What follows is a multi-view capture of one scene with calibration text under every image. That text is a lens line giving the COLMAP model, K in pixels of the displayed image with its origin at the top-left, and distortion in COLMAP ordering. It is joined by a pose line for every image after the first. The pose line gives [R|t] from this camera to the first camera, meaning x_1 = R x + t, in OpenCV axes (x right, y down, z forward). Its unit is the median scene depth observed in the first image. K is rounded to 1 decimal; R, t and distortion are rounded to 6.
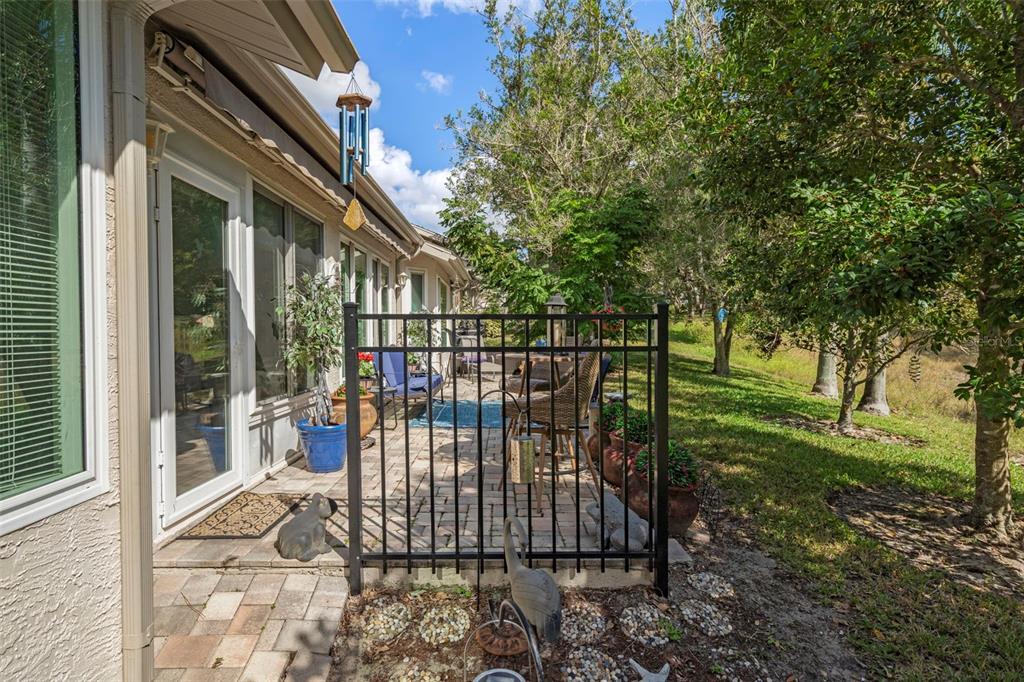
lens RADIAL K [[543.8, 0, 511.1], [0, 543.8, 340.9], [0, 0, 1]] dist [-0.007448, -0.000426]
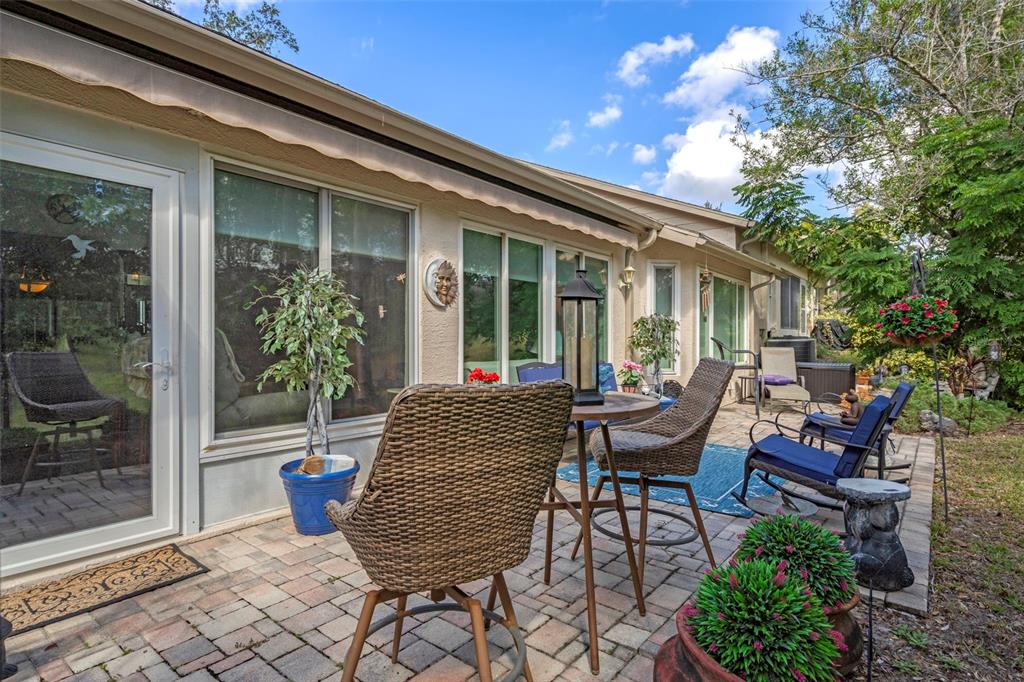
lens RADIAL K [[543.8, 0, 511.8], [0, 543.8, 337.5], [0, 0, 1]] dist [-0.007448, -0.000426]
pose [[0.767227, 0.000373, -0.641376, 0.213383], [-0.013119, 0.999800, -0.015111, -0.012341], [0.641242, 0.020008, 0.767078, 0.367188]]
